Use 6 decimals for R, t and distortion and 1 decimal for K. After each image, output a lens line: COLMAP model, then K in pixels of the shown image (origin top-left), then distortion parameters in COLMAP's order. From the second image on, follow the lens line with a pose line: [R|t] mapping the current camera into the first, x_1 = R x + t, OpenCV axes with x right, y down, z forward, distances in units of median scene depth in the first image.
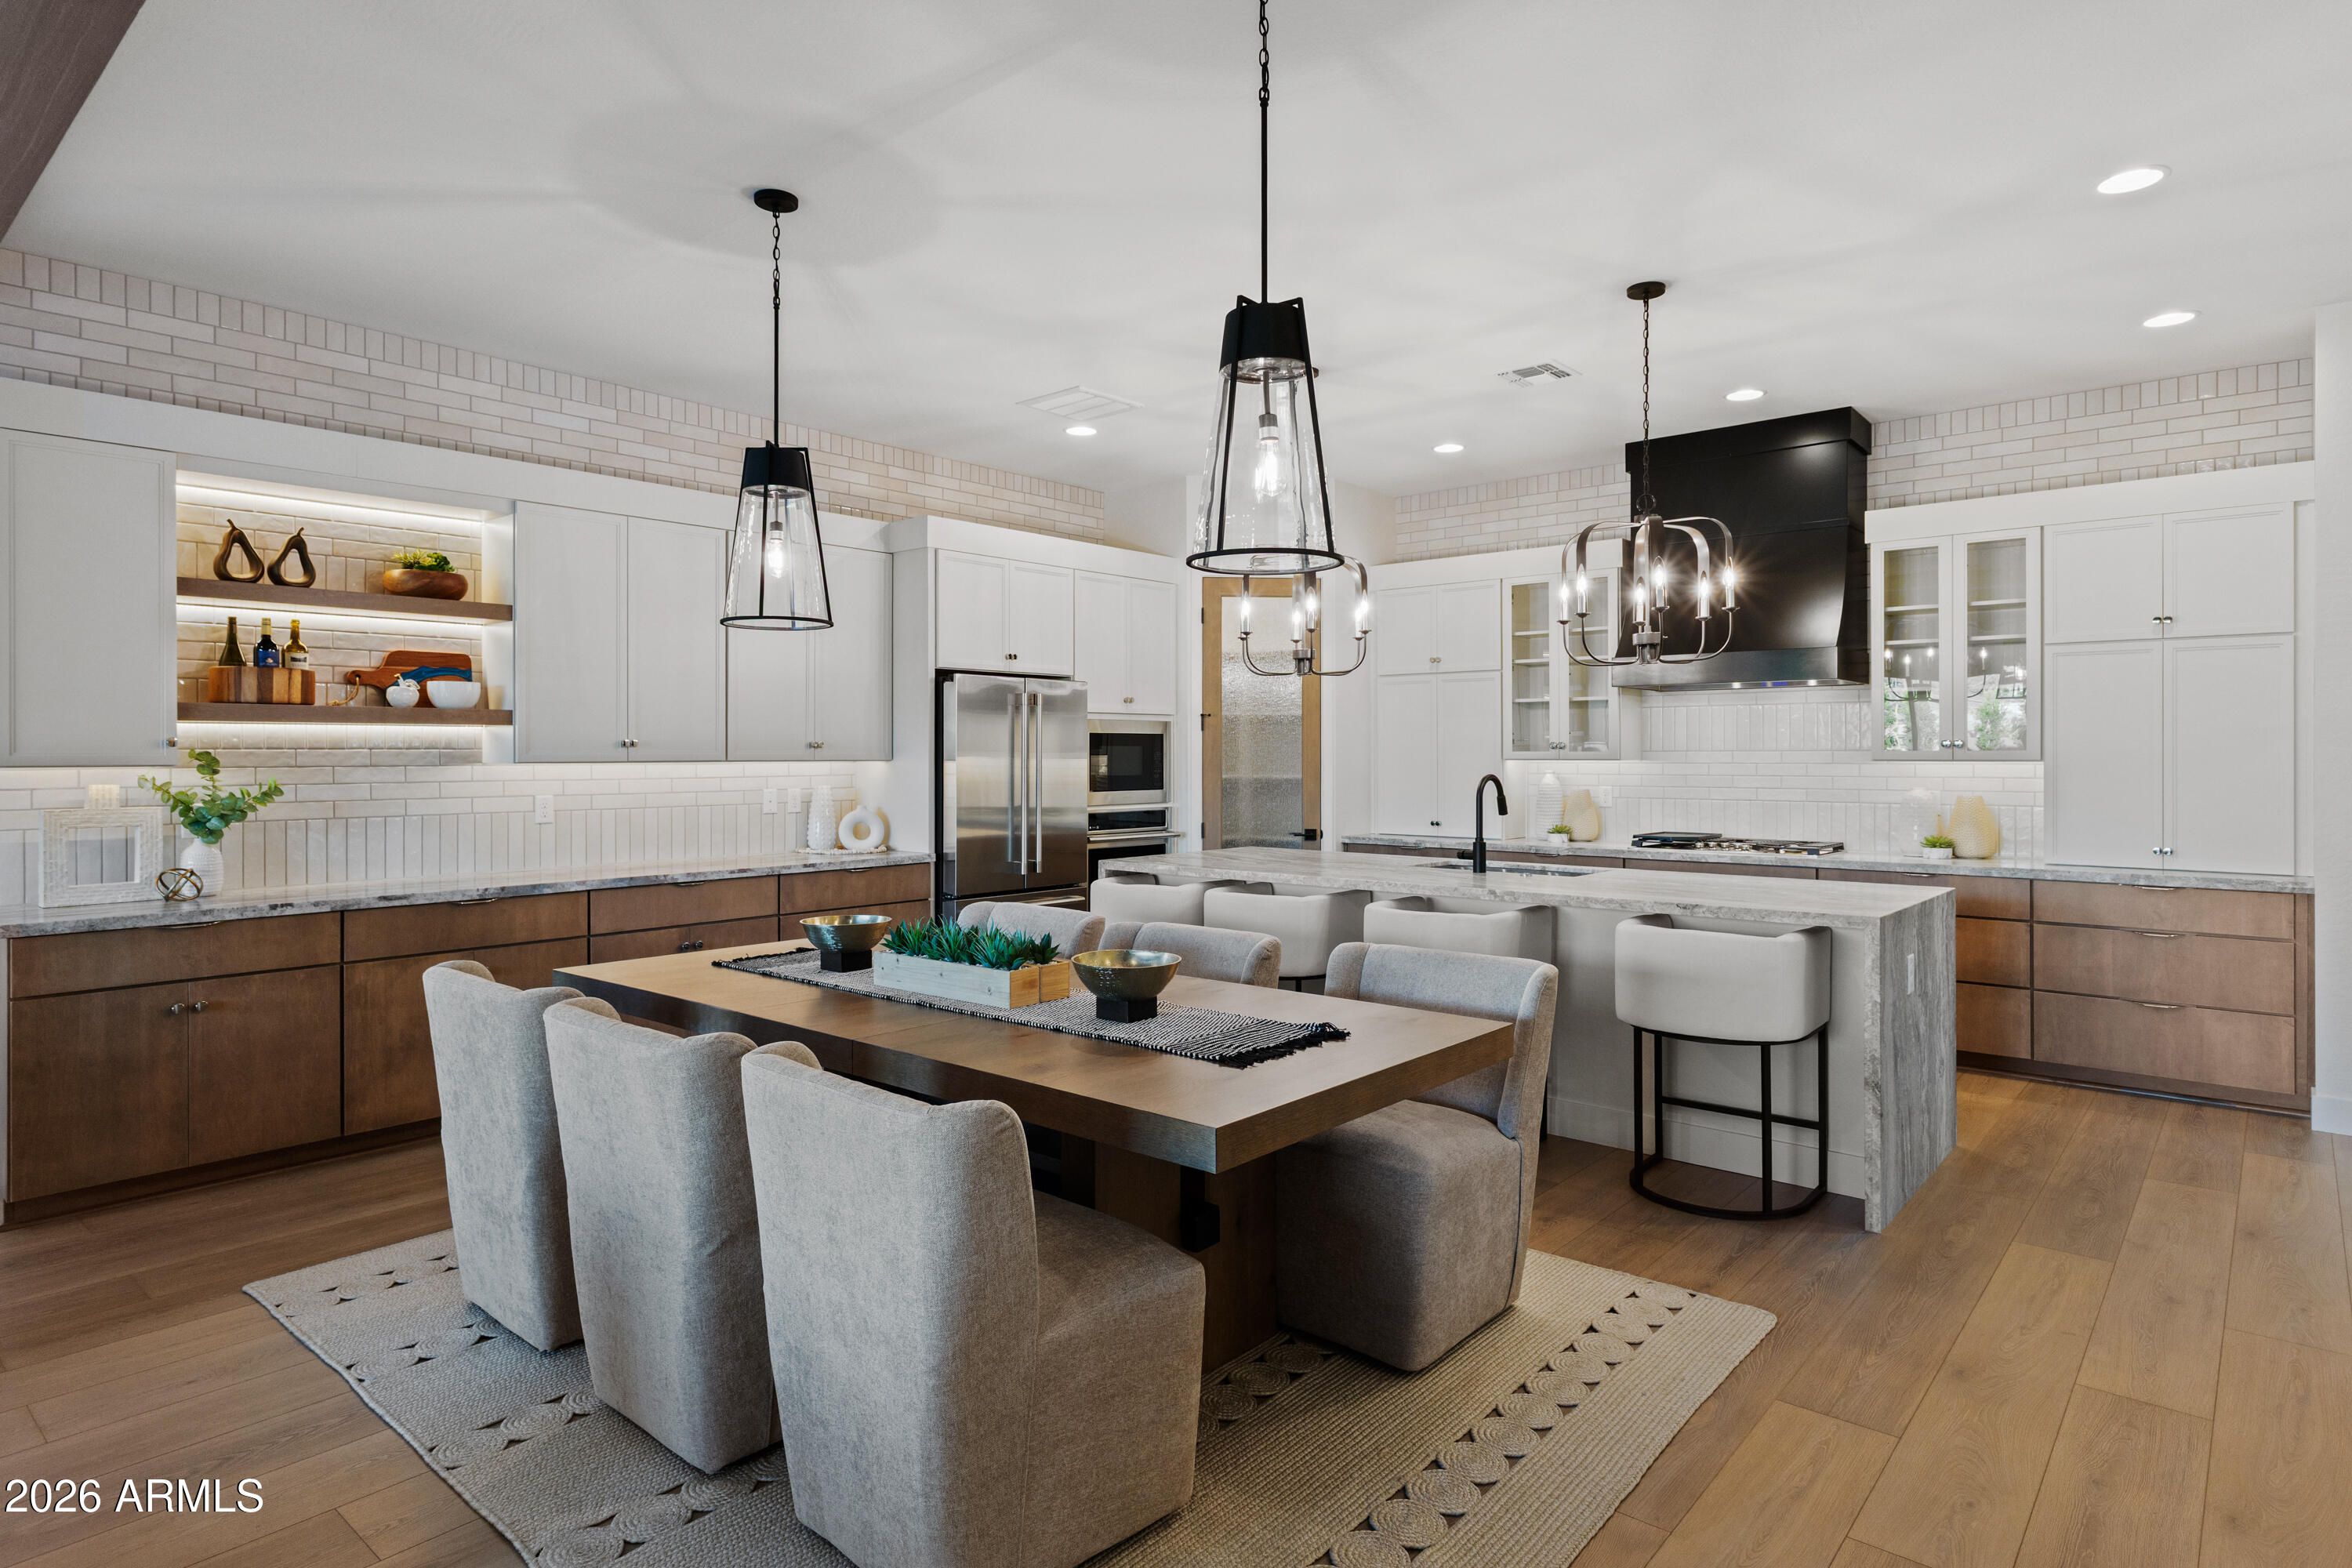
lens RADIAL K [[1292.4, 0, 1173.7], [0, 1292.4, 737.4], [0, 0, 1]] dist [0.002842, 0.002475]
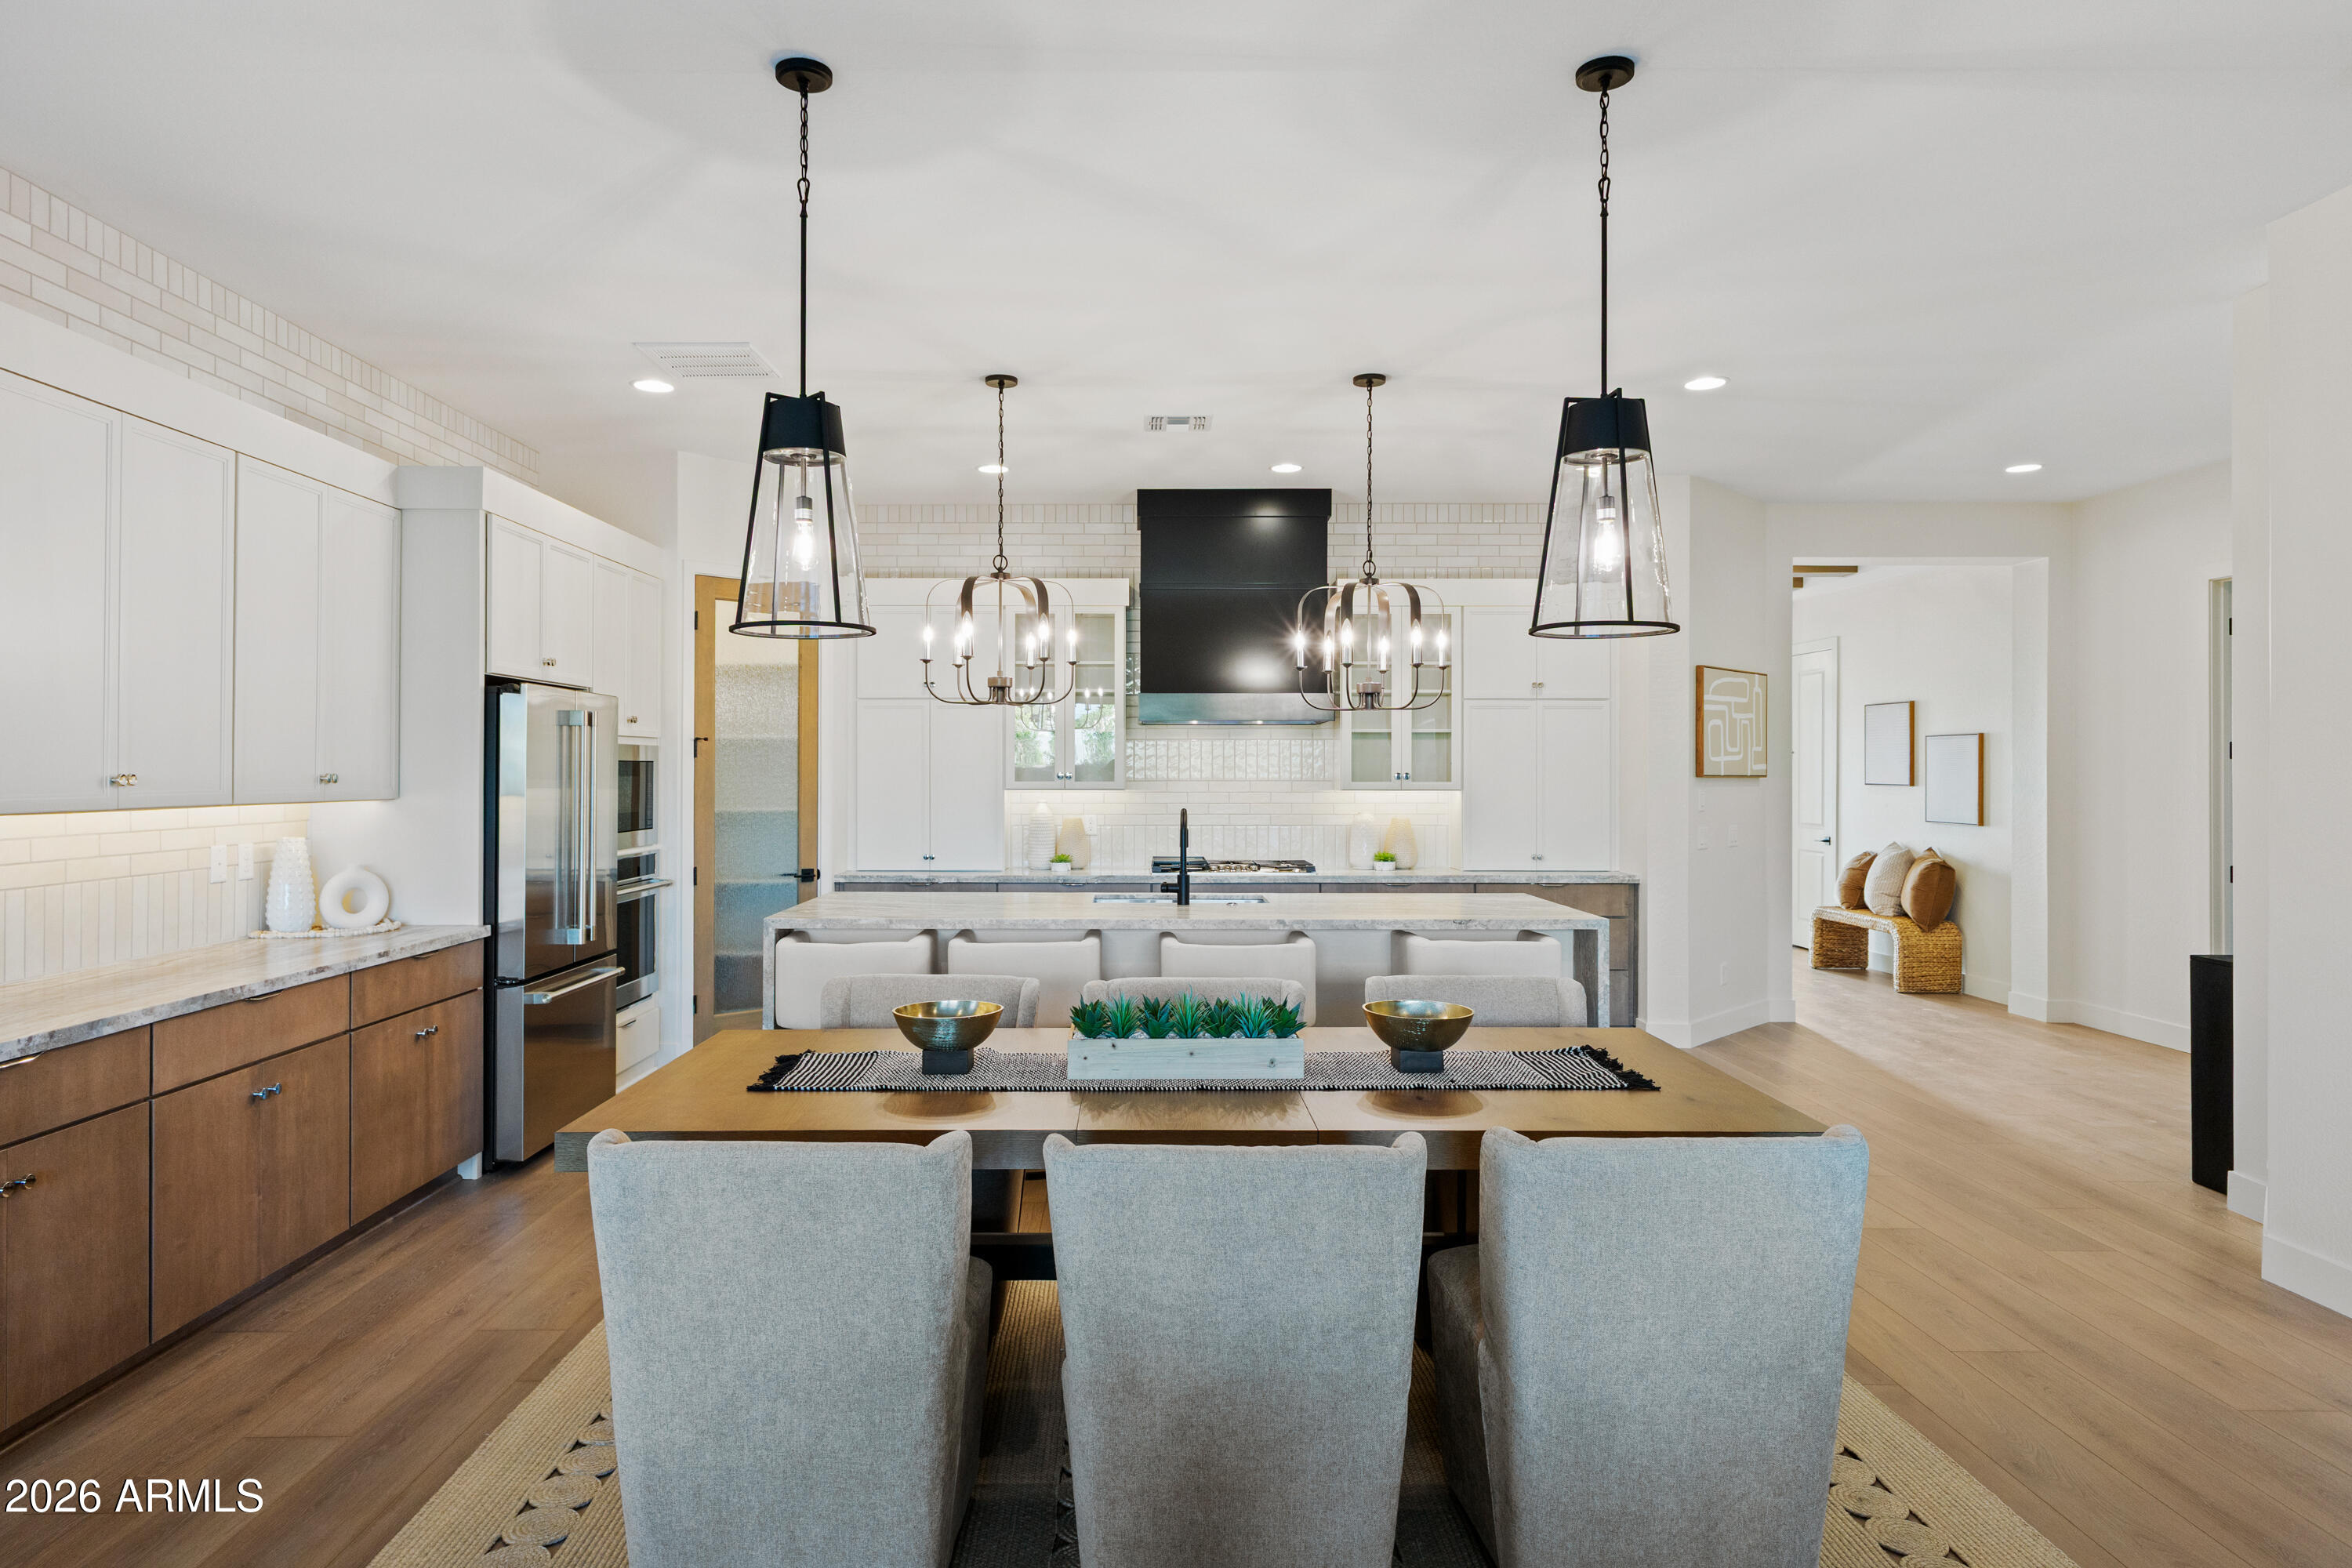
lens RADIAL K [[1386.4, 0, 1136.7], [0, 1386.4, 759.4], [0, 0, 1]] dist [0.001032, 0.002147]
pose [[0.757281, 0.007150, 0.653050, -0.463371], [-0.010757, 0.999941, 0.001526, -0.010827], [-0.653000, -0.008180, 0.757314, 0.171488]]
